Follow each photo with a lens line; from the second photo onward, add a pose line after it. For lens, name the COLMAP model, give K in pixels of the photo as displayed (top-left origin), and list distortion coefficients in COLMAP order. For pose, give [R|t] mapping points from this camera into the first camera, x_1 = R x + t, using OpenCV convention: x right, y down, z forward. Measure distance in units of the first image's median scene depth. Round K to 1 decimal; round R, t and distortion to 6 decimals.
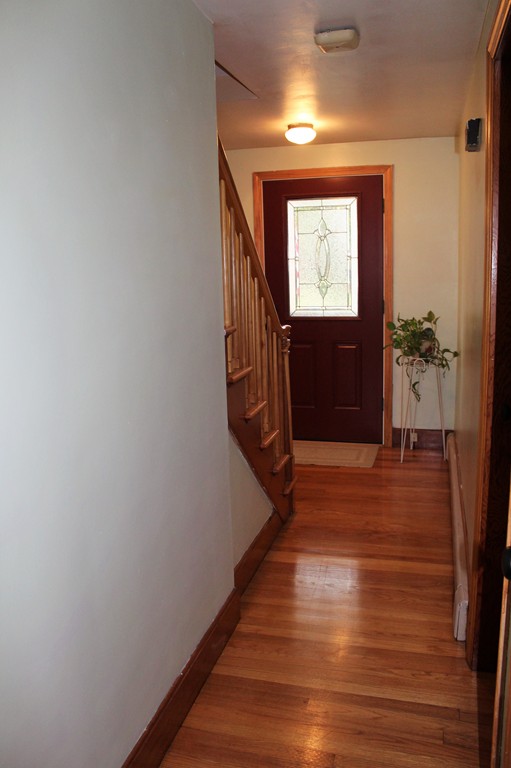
lens RADIAL K [[643.7, 0, 255.0], [0, 643.7, 383.3], [0, 0, 1]] dist [-0.113098, 0.047026]
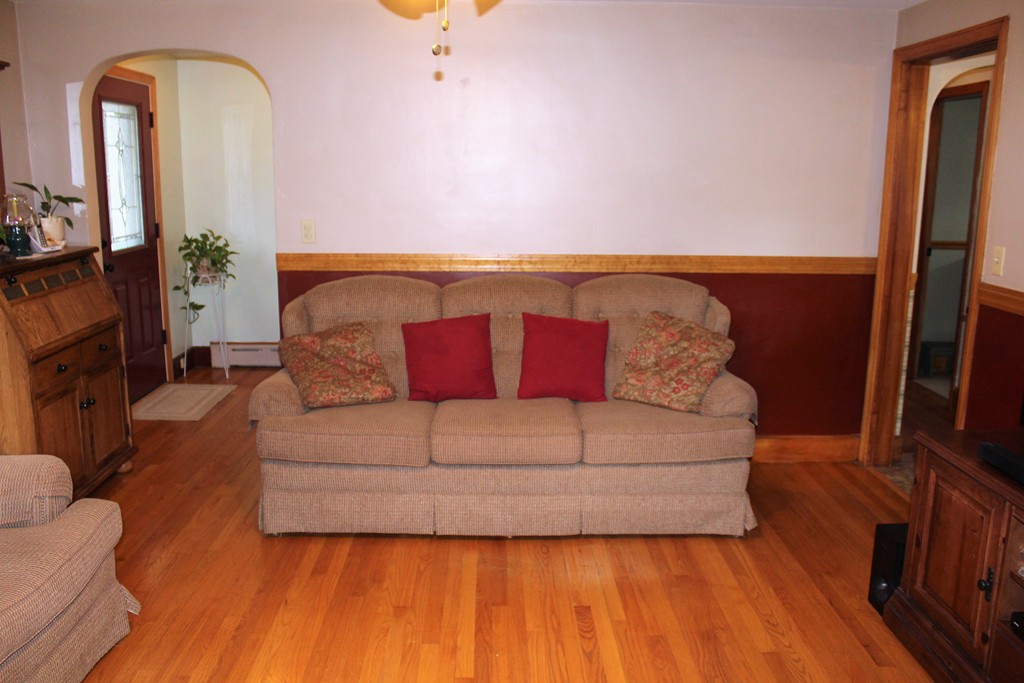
lens RADIAL K [[858.2, 0, 511.9], [0, 858.2, 342.2], [0, 0, 1]] dist [-0.113098, 0.047026]
pose [[-0.288815, -0.168902, 0.942368, -1.146655], [0.180776, 0.956987, 0.226926, -0.152285], [-0.940163, 0.235897, -0.245858, 0.886438]]
